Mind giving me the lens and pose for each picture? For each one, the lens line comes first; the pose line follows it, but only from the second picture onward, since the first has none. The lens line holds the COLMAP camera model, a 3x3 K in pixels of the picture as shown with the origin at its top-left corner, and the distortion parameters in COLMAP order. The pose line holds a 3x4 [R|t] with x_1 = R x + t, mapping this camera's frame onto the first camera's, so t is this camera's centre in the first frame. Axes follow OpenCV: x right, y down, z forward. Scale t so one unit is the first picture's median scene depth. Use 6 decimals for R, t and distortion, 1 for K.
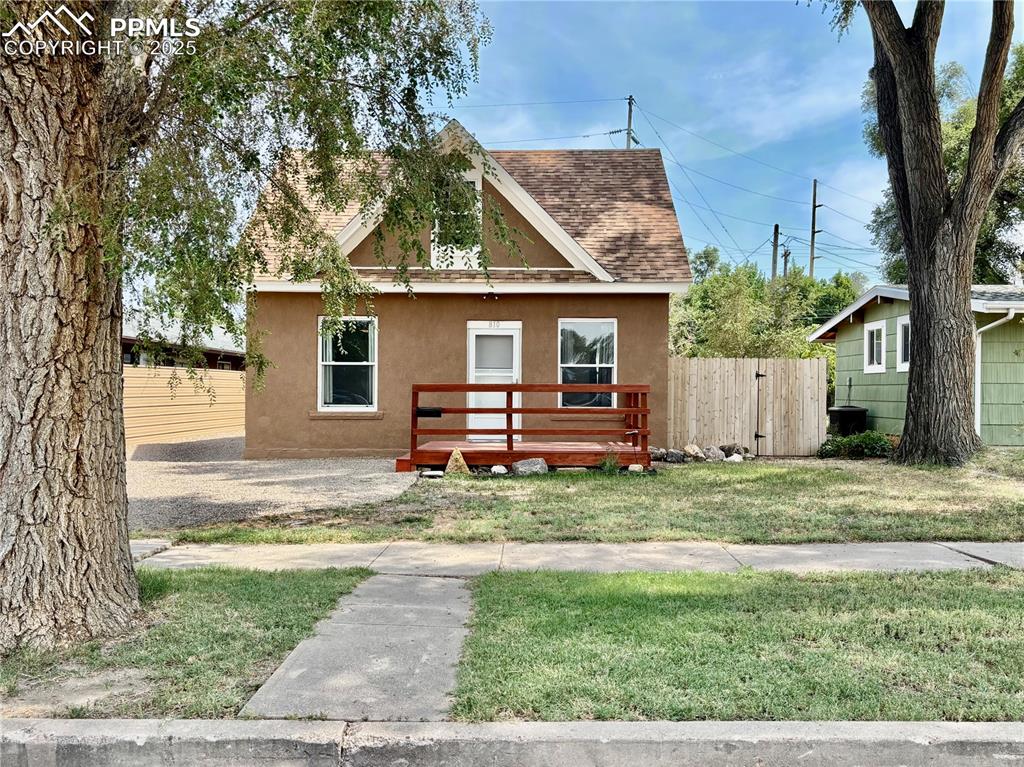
lens RADIAL K [[882.5, 0, 512.0], [0, 882.5, 383.5], [0, 0, 1]] dist [0.058494, 0.001360]
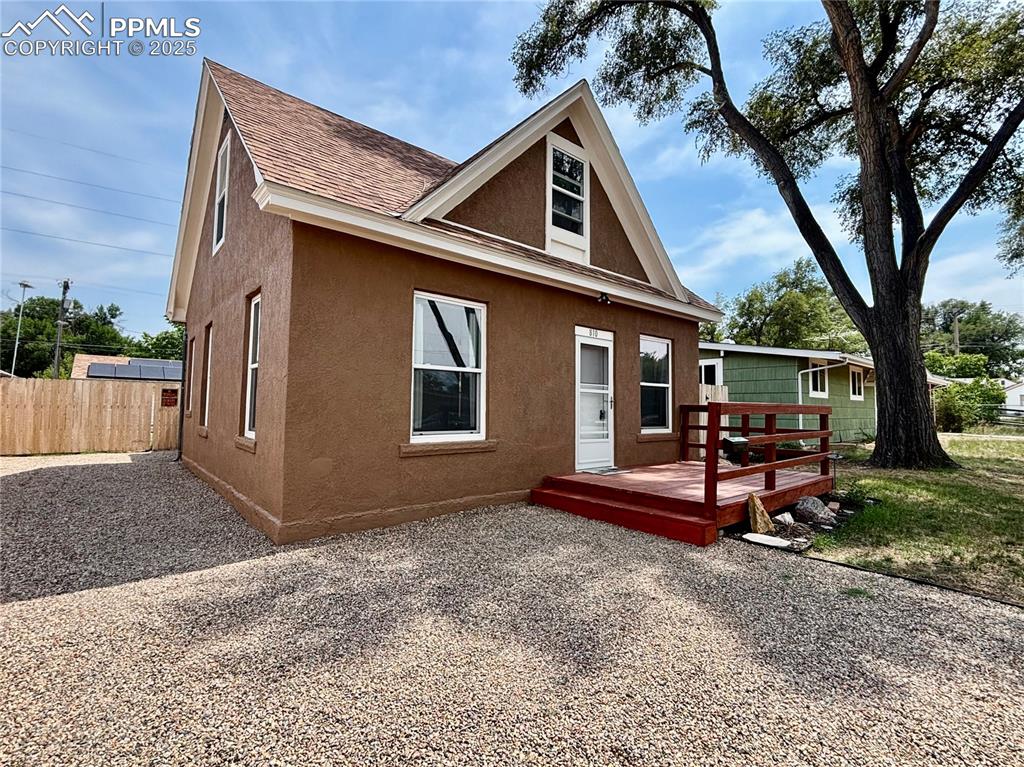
lens RADIAL K [[475.8, 0, 512.0], [0, 475.8, 383.5], [0, 0, 1]] dist [0.002310, 0.000369]
pose [[0.749118, 0.039743, 0.661243, -0.385459], [-0.014058, 0.998928, -0.044112, 0.003587], [-0.662288, 0.023749, 0.748873, 0.707777]]
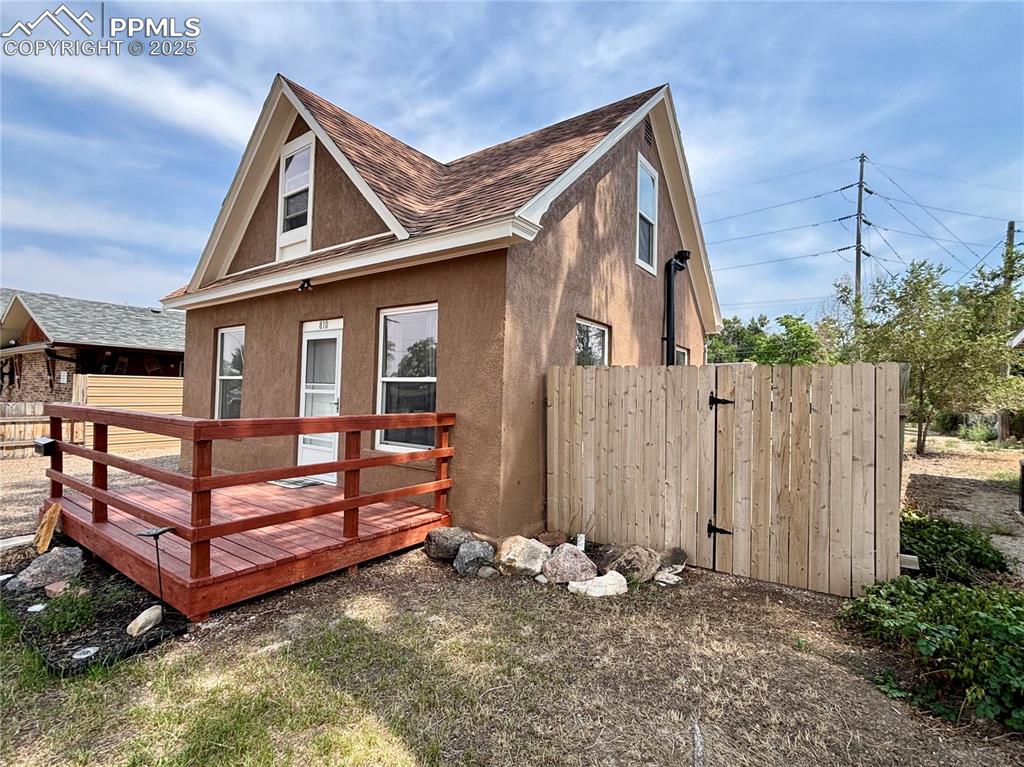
lens RADIAL K [[475.8, 0, 512.0], [0, 475.8, 383.5], [0, 0, 1]] dist [0.002310, 0.000369]
pose [[0.828865, 0.004180, -0.559433, 0.342039], [-0.015972, 0.999741, -0.016193, -0.013103], [0.559220, 0.022357, 0.828718, 0.754646]]
